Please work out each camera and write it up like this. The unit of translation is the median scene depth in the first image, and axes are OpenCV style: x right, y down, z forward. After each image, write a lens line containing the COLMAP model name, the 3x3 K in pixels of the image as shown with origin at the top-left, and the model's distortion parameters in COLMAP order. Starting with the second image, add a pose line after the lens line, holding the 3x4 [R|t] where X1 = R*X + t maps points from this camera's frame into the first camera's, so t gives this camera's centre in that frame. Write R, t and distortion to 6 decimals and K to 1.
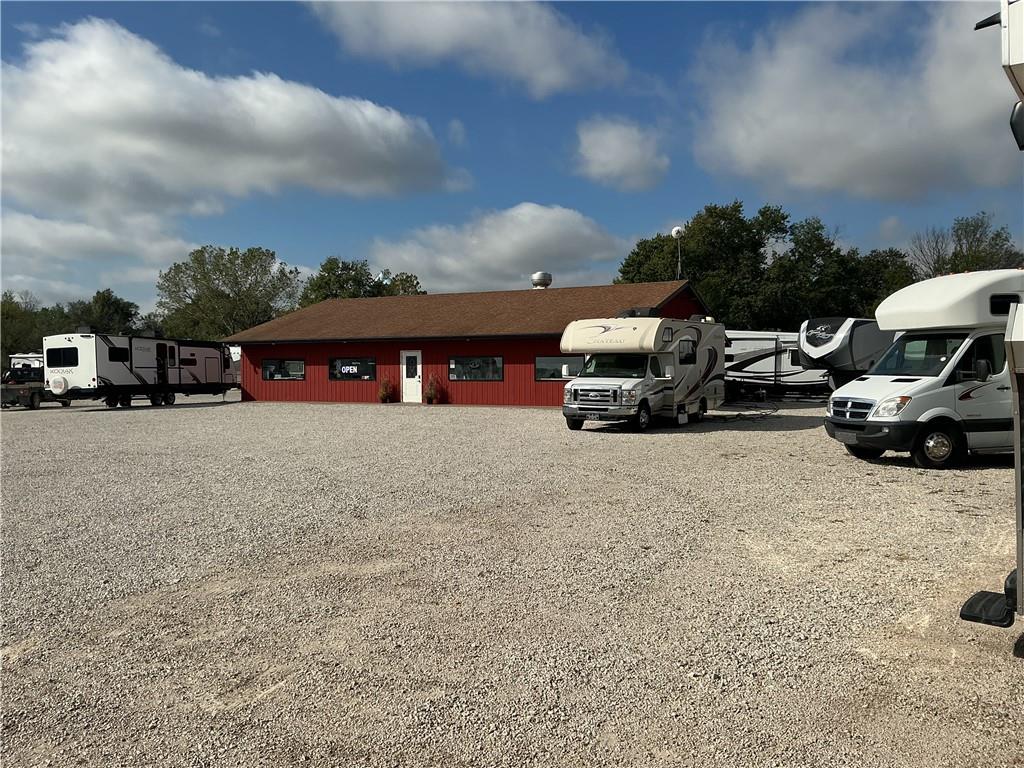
lens RADIAL K [[862.3, 0, 512.0], [0, 862.3, 384.0], [0, 0, 1]] dist [0.167922, -0.376562]
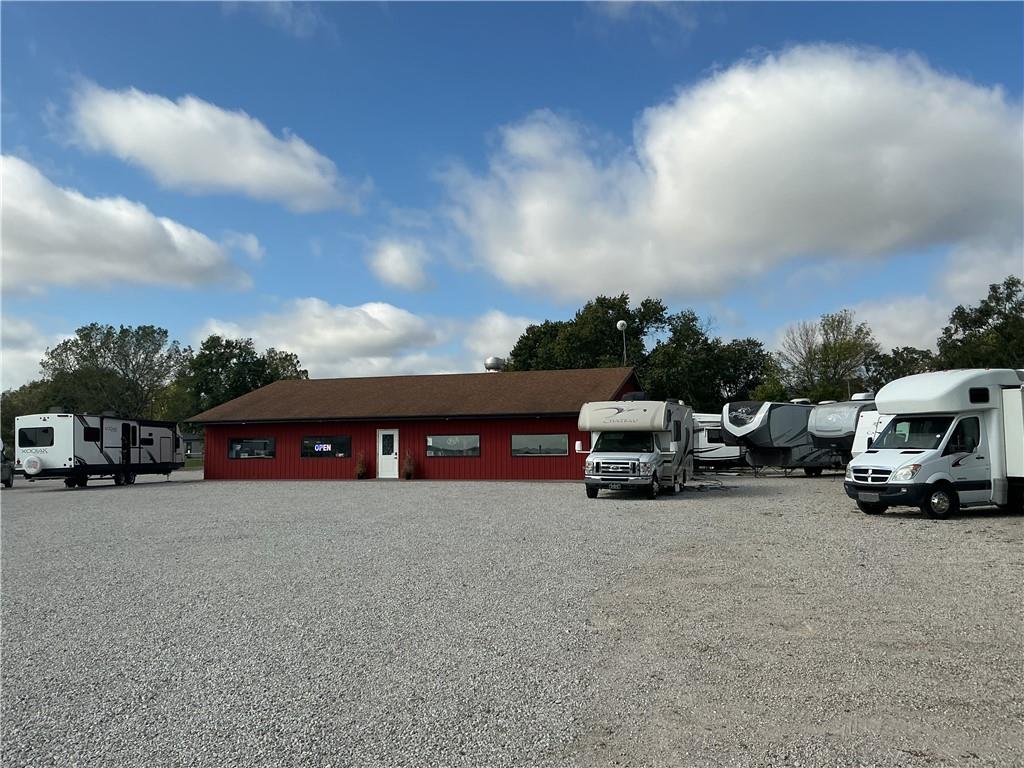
lens RADIAL K [[862.3, 0, 512.0], [0, 862.3, 384.0], [0, 0, 1]] dist [0.167922, -0.376562]
pose [[0.985416, 0.008627, 0.169946, -0.146641], [0.006883, 0.995876, -0.090460, 0.003490], [-0.170026, 0.090310, 0.981293, -0.079020]]
